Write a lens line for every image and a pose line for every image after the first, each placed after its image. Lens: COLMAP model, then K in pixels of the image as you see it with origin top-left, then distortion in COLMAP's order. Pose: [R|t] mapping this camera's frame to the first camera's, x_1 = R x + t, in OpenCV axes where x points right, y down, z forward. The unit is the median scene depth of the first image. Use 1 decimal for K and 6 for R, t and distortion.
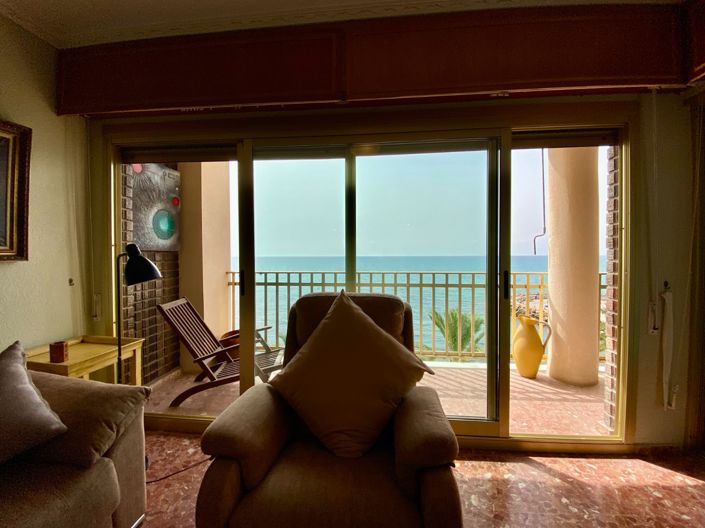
lens RADIAL K [[284.8, 0, 351.0], [0, 284.8, 258.1], [0, 0, 1]] dist [0.024403, -0.020892]
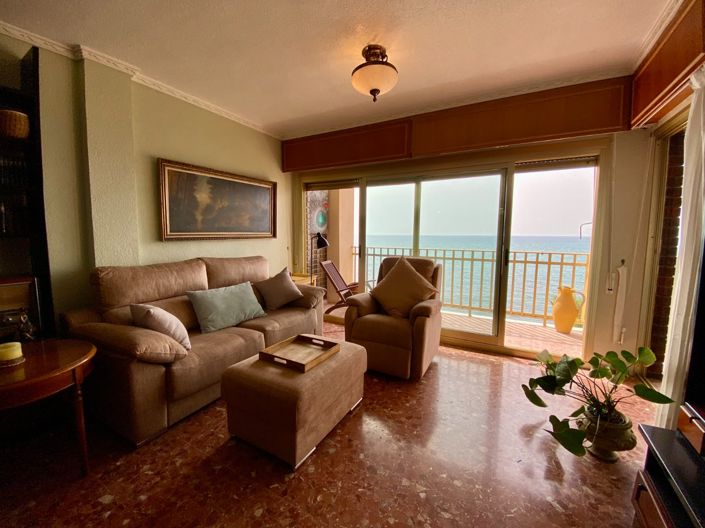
lens RADIAL K [[284.8, 0, 351.0], [0, 284.8, 258.1], [0, 0, 1]] dist [0.024403, -0.020892]
pose [[0.920496, 0.044170, -0.388247, 0.322722], [-0.015615, 0.996955, 0.076398, -0.016078], [0.390439, -0.064261, 0.918383, -0.818243]]
